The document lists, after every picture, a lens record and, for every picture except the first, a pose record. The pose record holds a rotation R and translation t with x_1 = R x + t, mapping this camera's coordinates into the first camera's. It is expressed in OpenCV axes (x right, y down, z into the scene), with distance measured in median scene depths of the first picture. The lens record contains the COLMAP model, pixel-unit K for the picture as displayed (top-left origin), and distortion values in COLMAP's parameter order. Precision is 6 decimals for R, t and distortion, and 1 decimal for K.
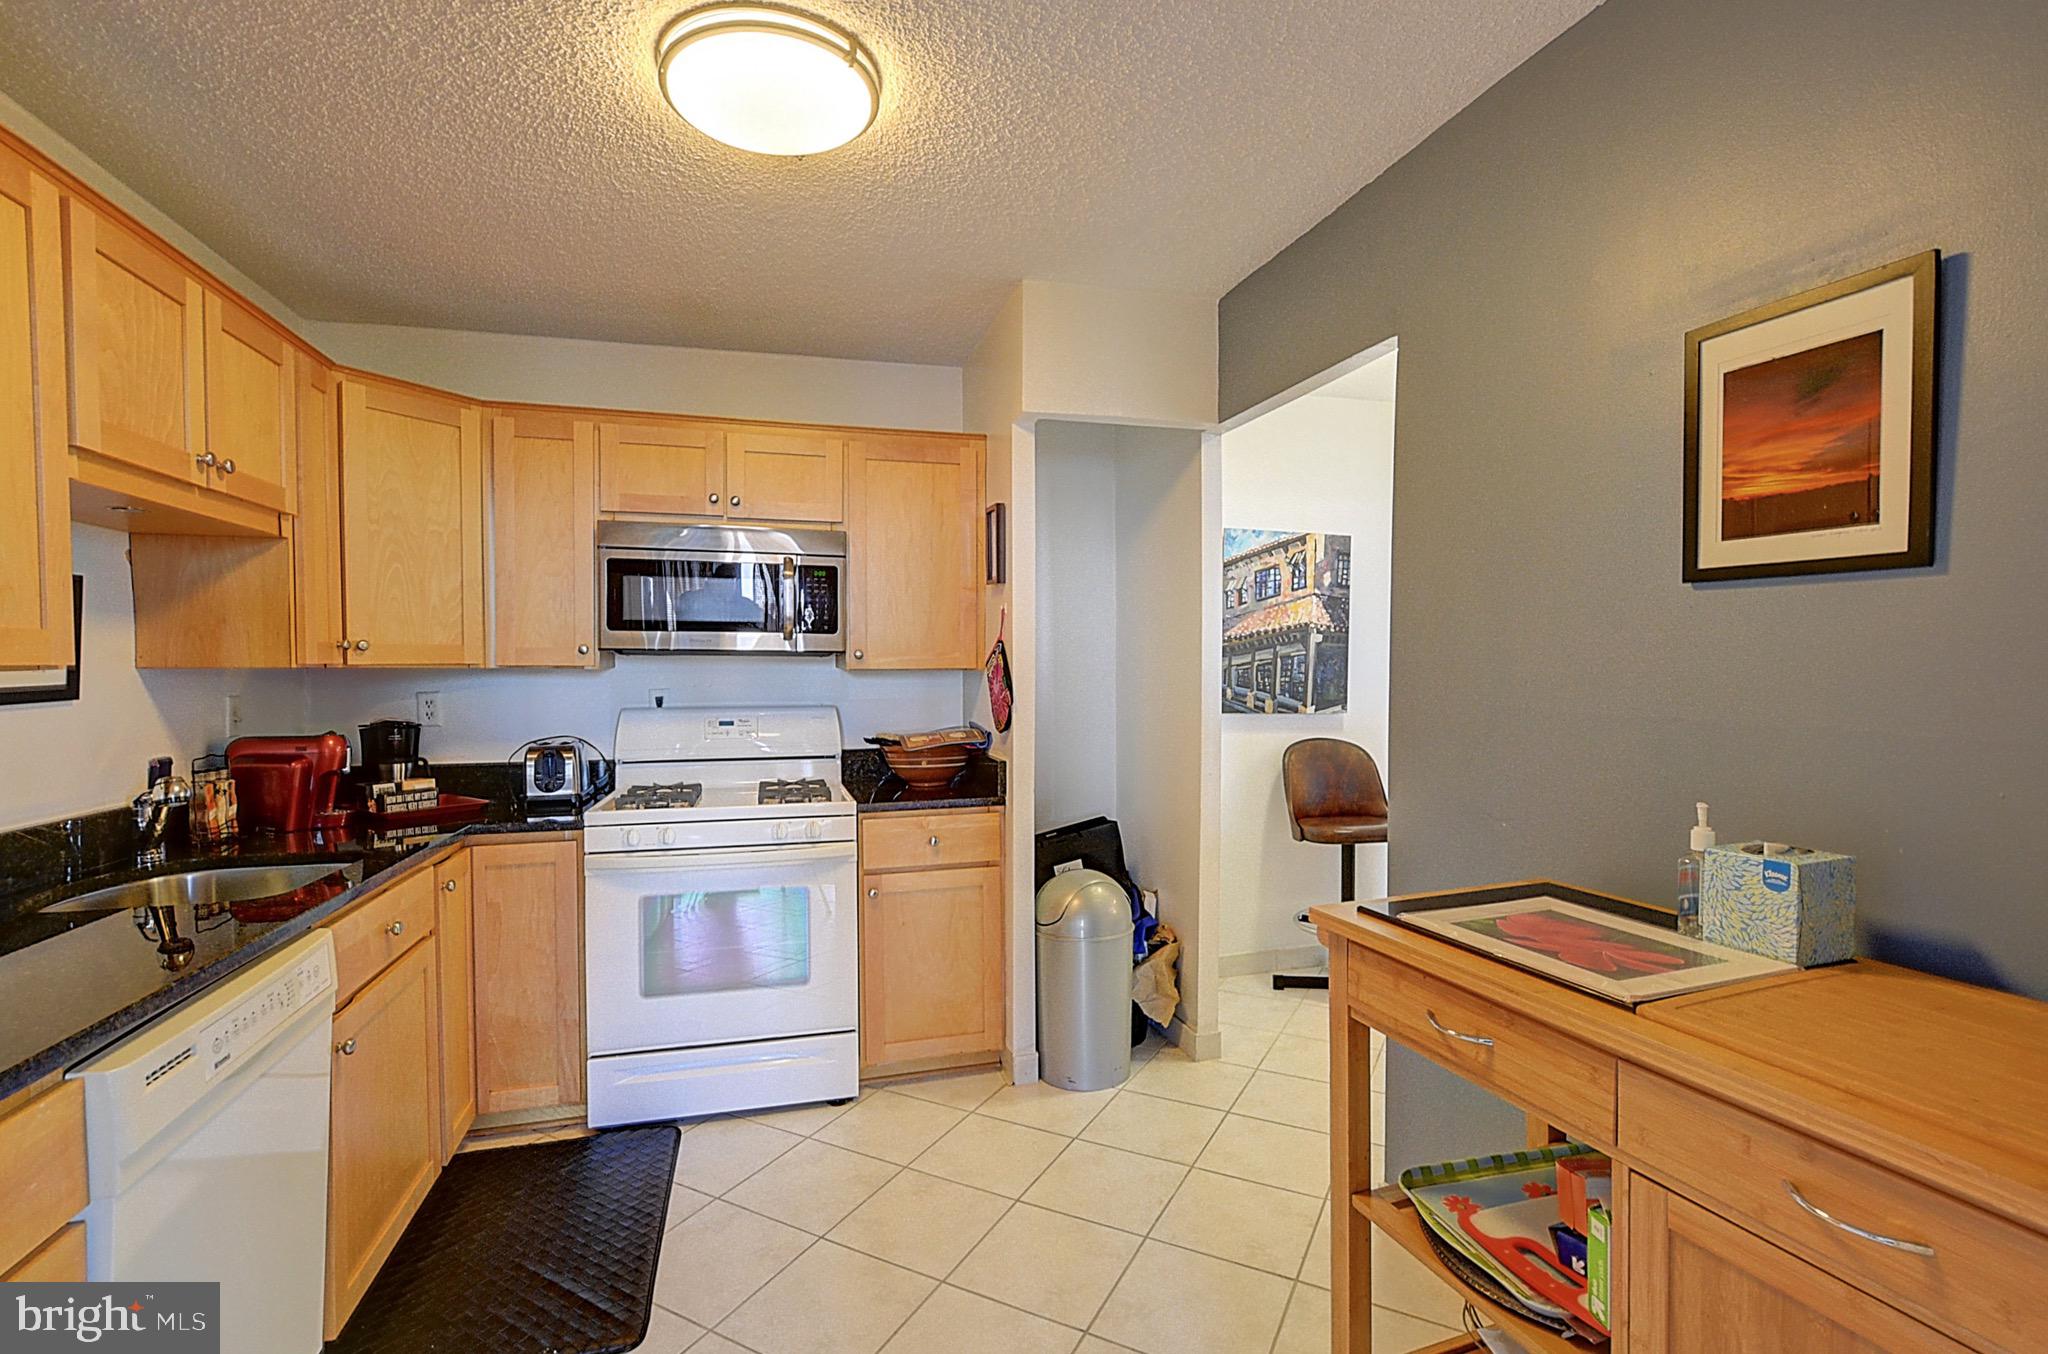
lens RADIAL K [[904.2, 0, 1021.8], [0, 904.2, 678.2], [0, 0, 1]] dist [-0.004253, 0.000467]
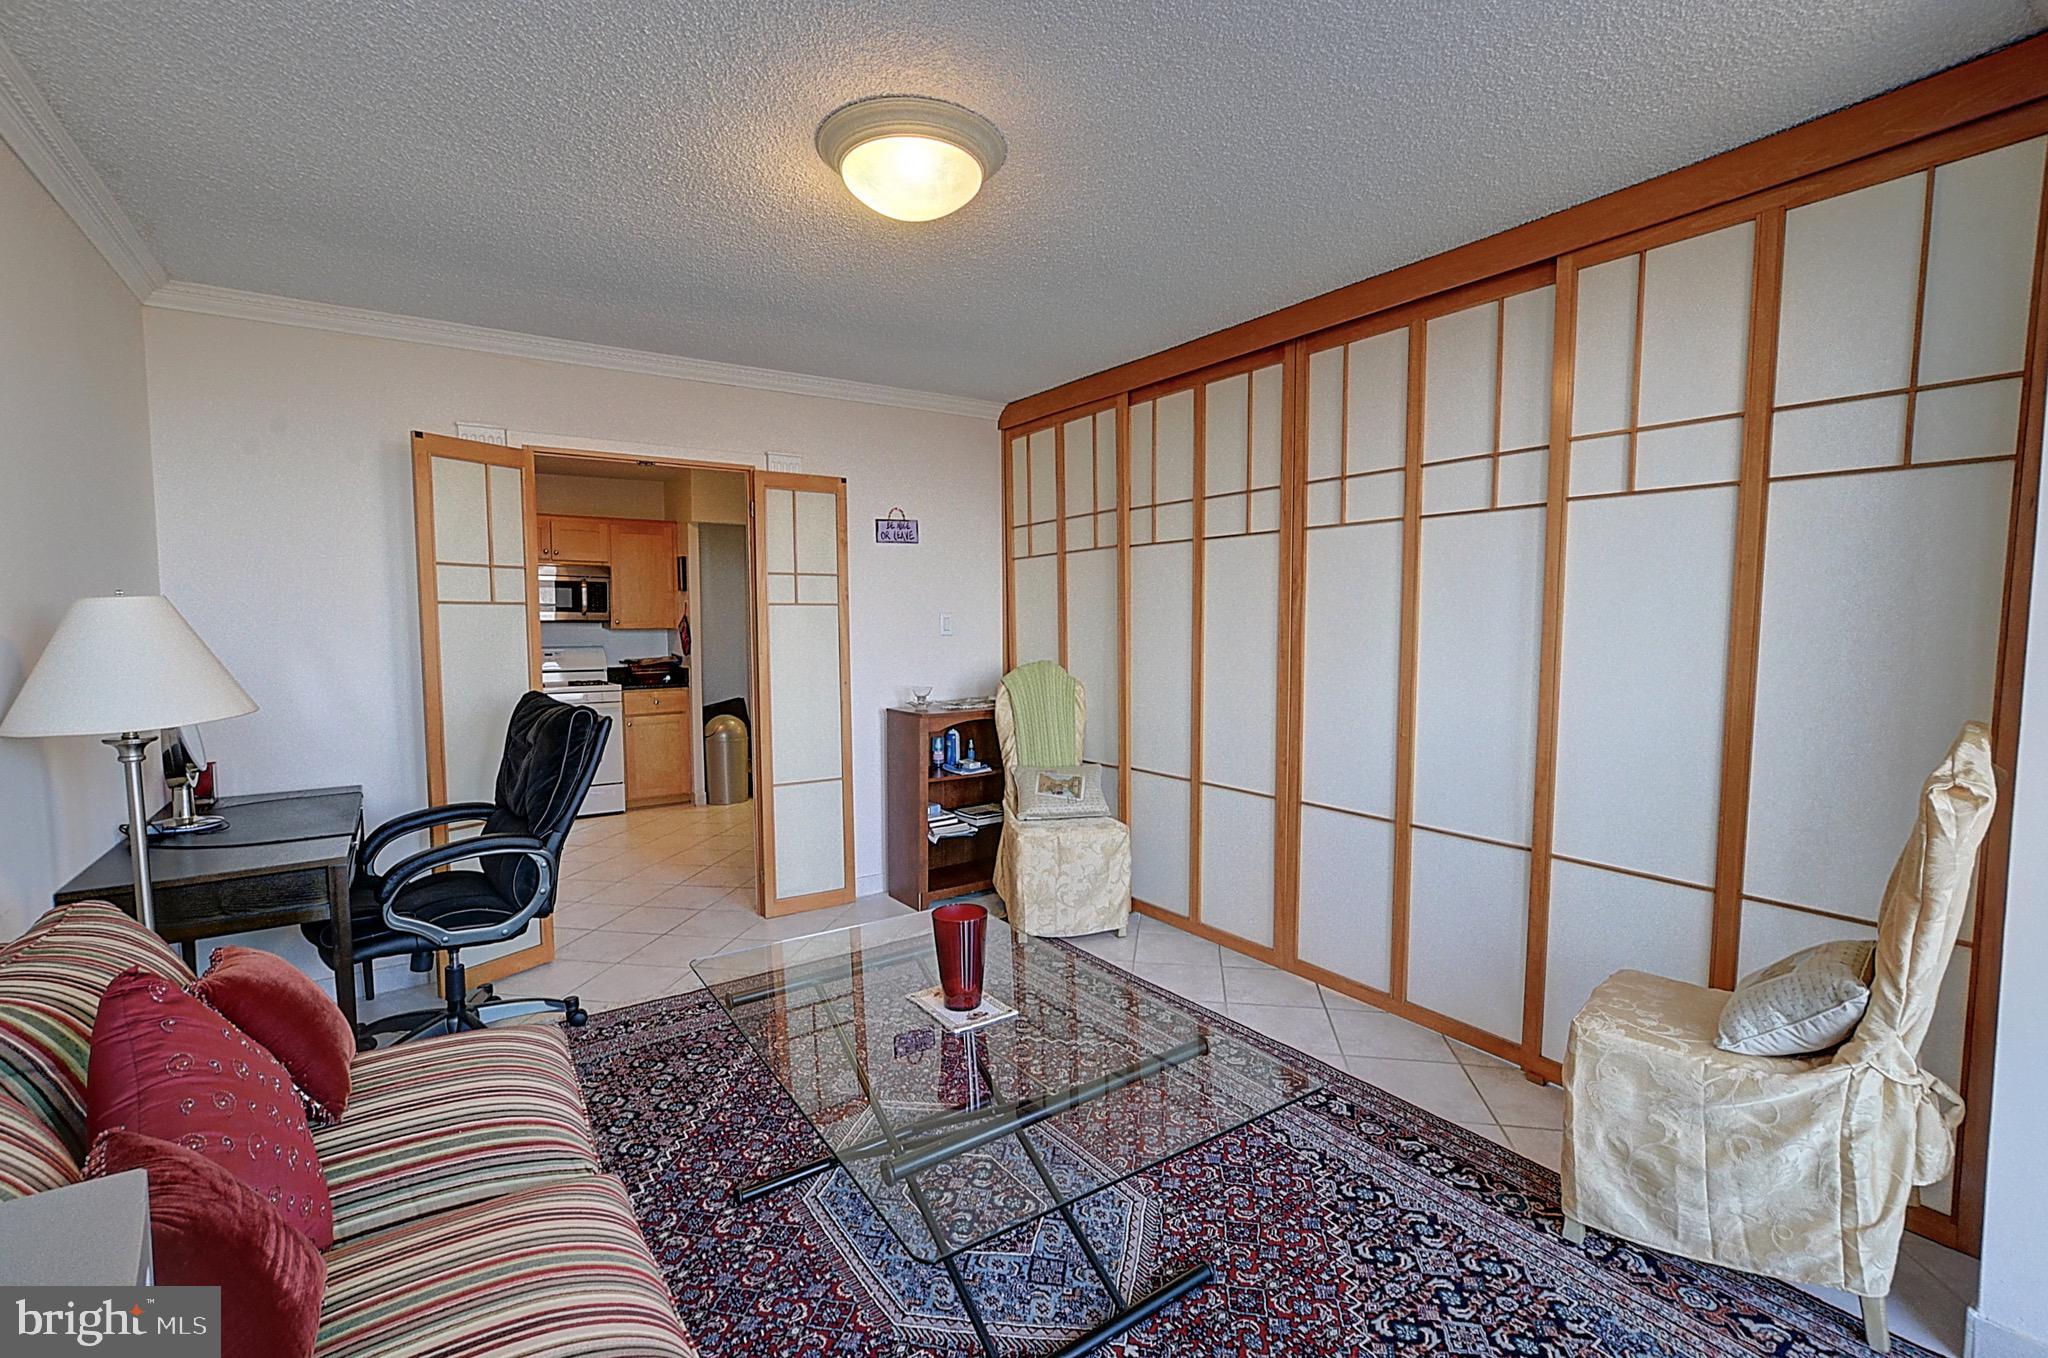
lens RADIAL K [[904.2, 0, 1016.2], [0, 904.2, 683.4], [0, 0, 1]] dist [-0.004253, 0.000467]
pose [[0.947184, -0.019430, 0.320102, 0.034349], [0.002890, 0.998639, 0.052066, 0.010607], [-0.320678, -0.048391, 0.945951, -1.447028]]
